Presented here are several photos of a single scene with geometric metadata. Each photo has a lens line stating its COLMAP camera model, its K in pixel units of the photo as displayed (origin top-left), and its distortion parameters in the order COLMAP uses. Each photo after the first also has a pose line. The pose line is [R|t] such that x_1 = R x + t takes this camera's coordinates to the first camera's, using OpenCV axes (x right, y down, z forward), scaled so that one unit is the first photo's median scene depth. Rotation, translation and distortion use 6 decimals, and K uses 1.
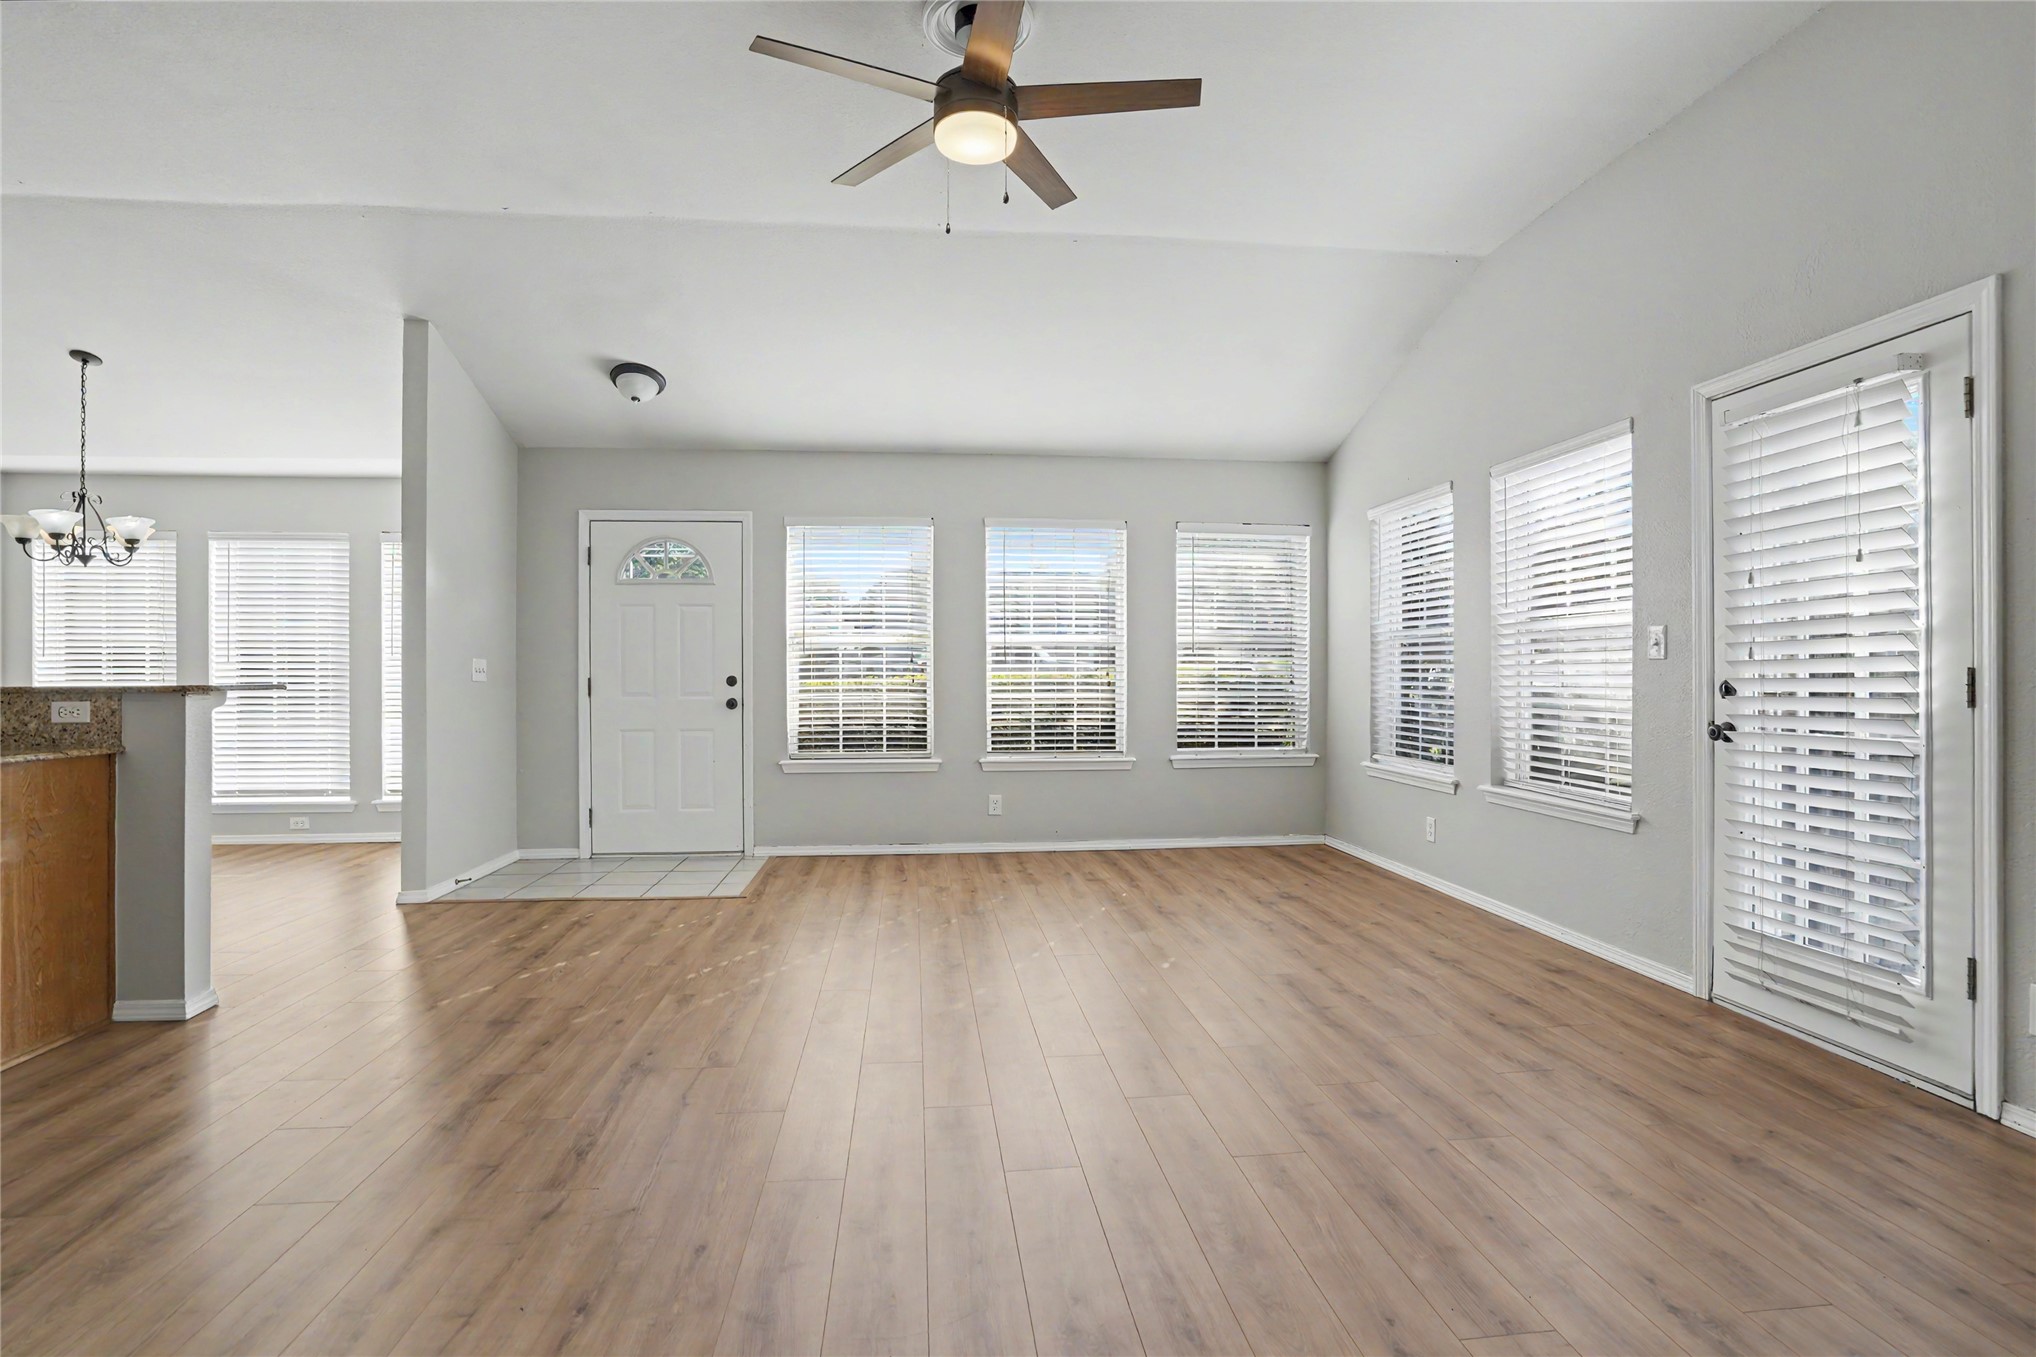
lens RADIAL K [[959.0, 0, 1018.9], [0, 959.0, 669.1], [0, 0, 1]] dist [-0.040023, 0.007550]
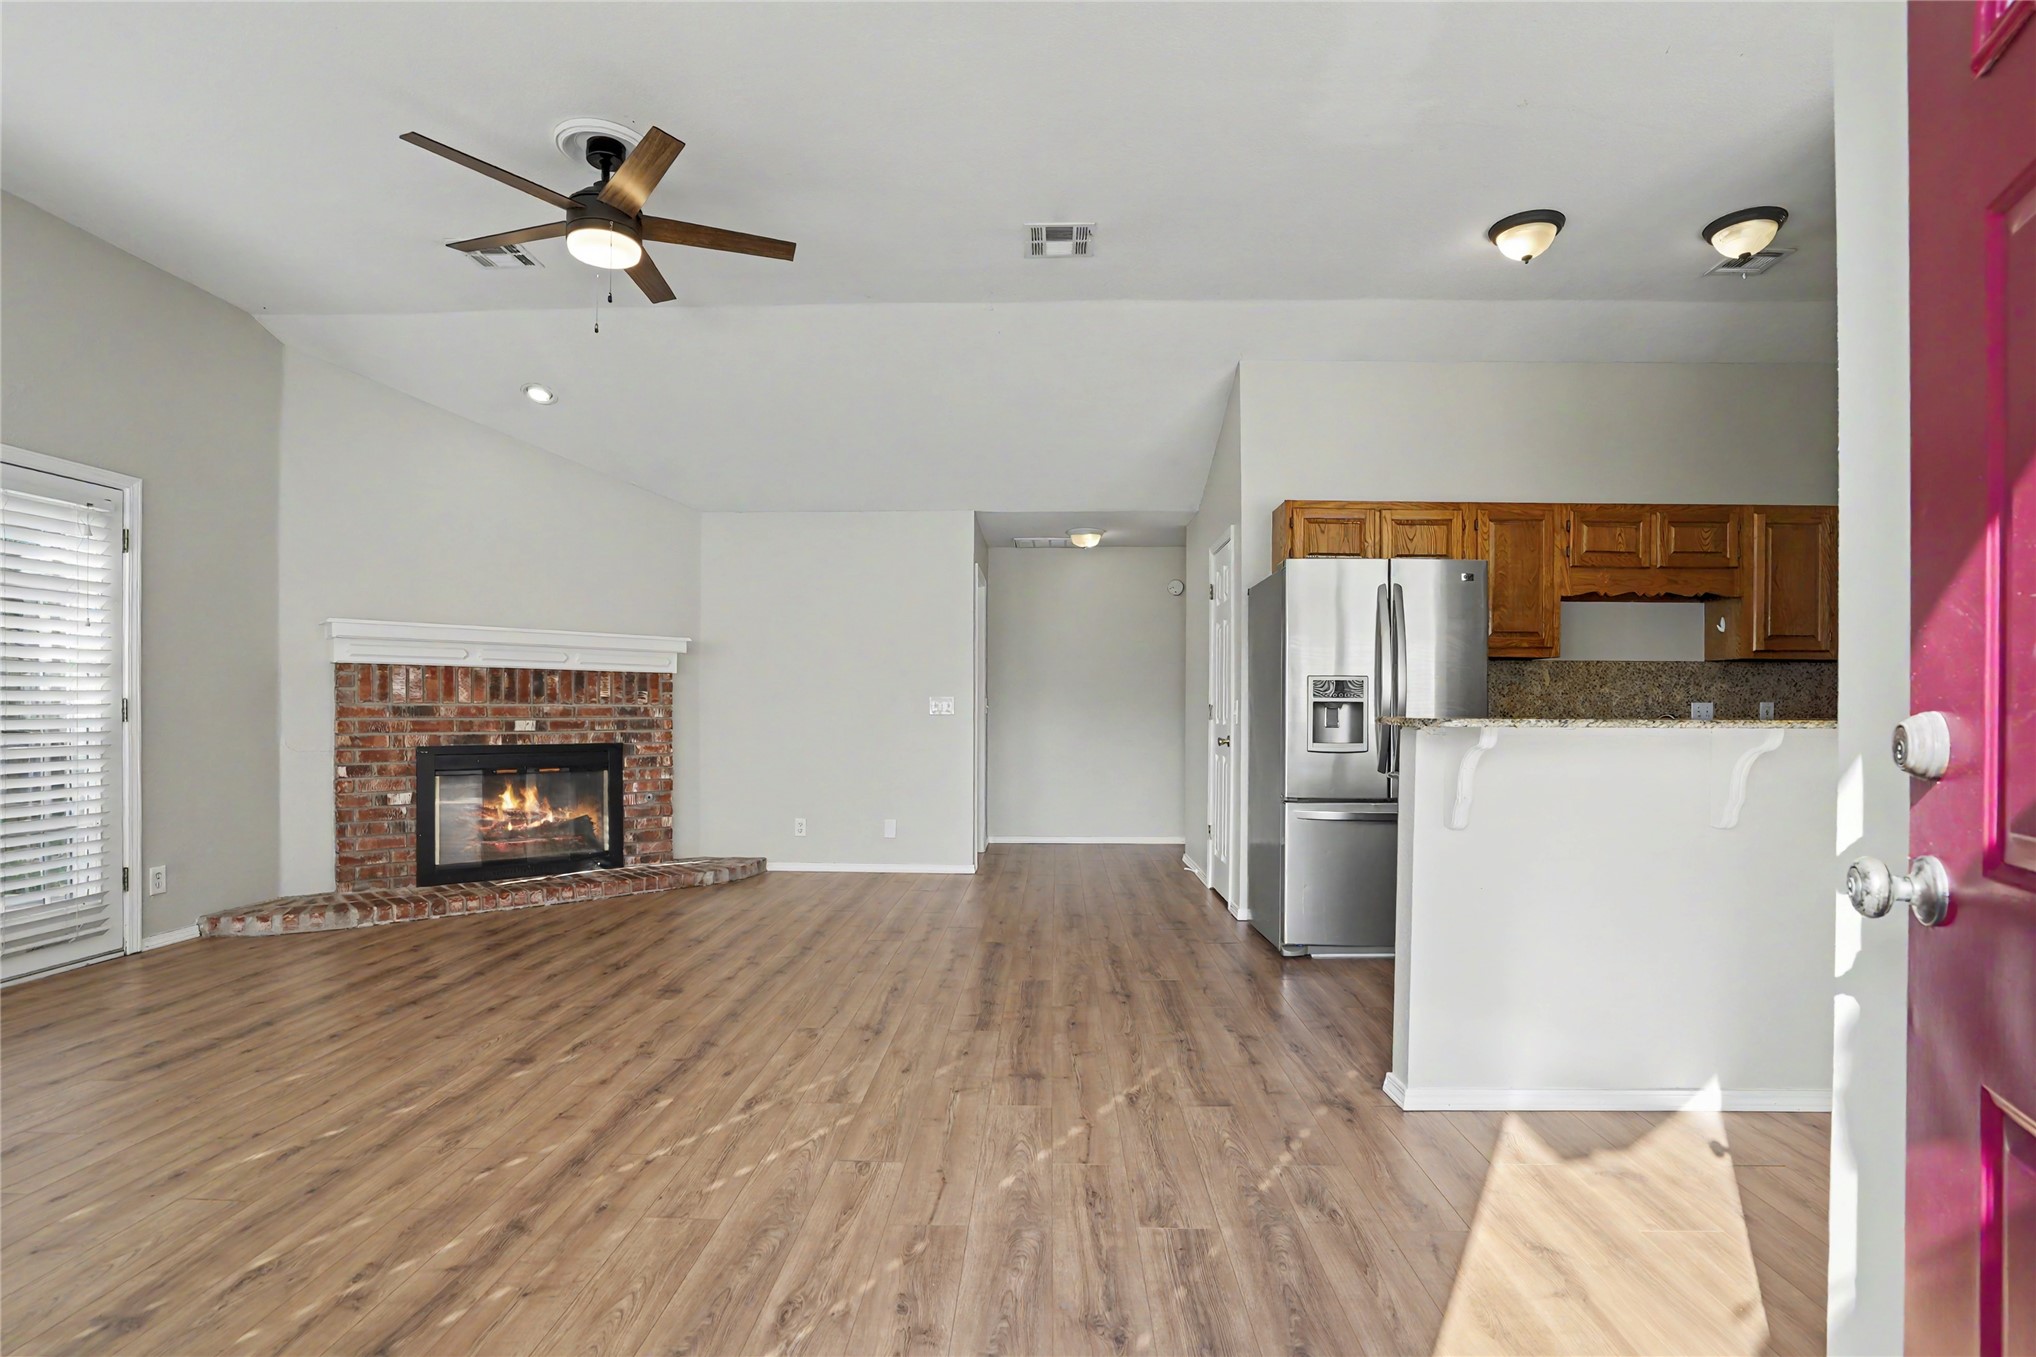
lens RADIAL K [[967.5, 0, 1023.3], [0, 967.5, 714.7], [0, 0, 1]] dist [-0.056896, 0.020270]
pose [[-0.991722, -0.003093, 0.128367, -0.464552], [-0.003350, 0.999993, -0.001786, 0.014032], [-0.128360, -0.002201, -0.991725, 1.365289]]
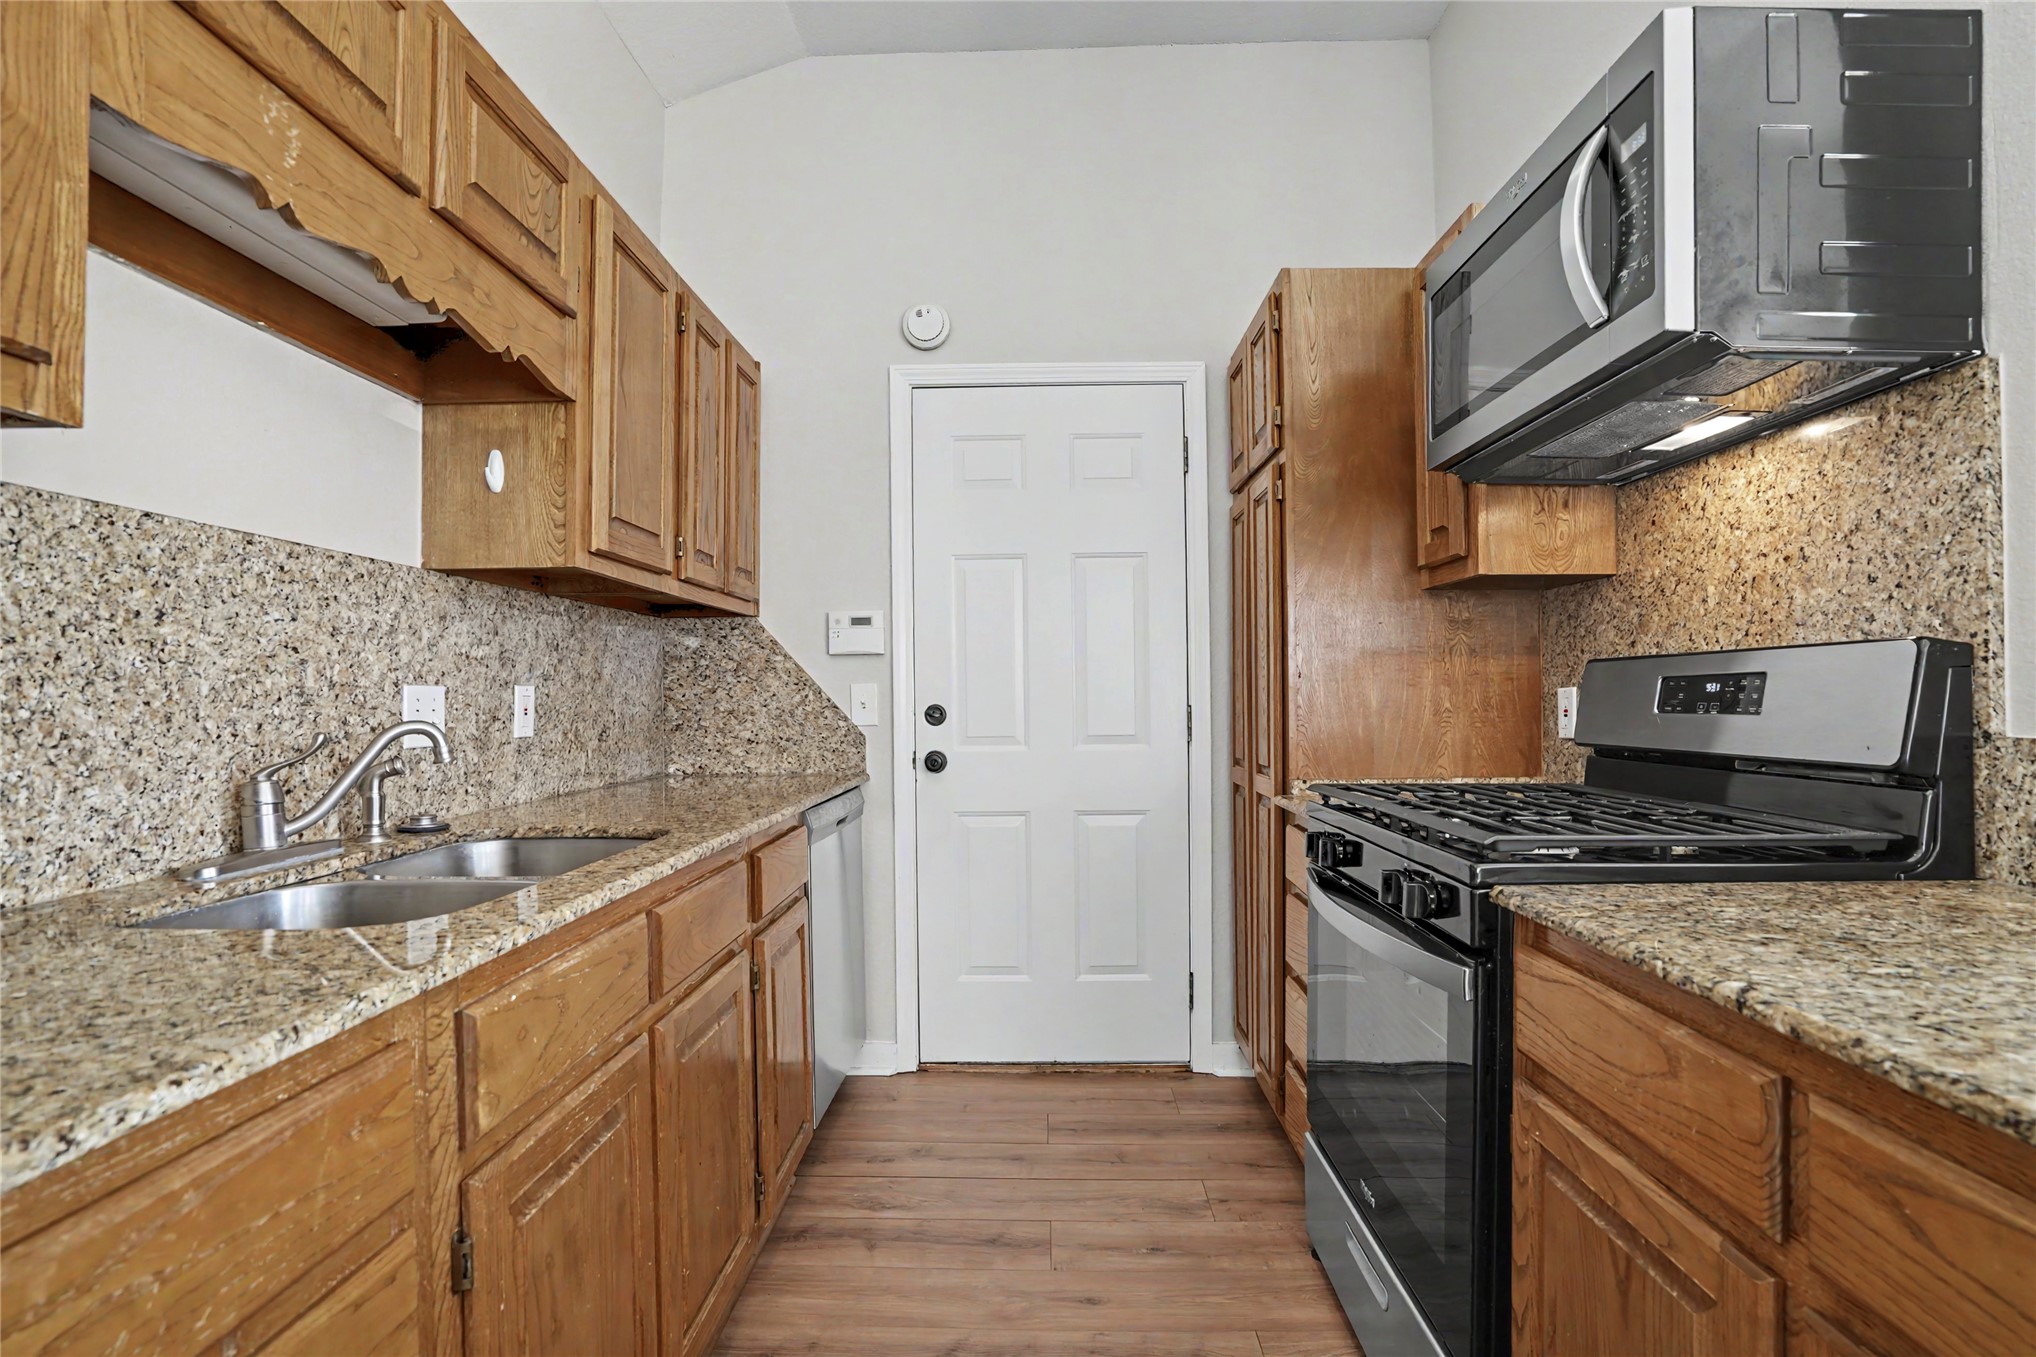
lens RADIAL K [[967.5, 0, 1026.4], [0, 967.5, 697.4], [0, 0, 1]] dist [-0.056896, 0.020270]
pose [[-0.121869, 0.005309, -0.992532, -0.769746], [0.013737, 0.999899, 0.003662, 0.001937], [0.992451, -0.013189, -0.121930, 0.410973]]
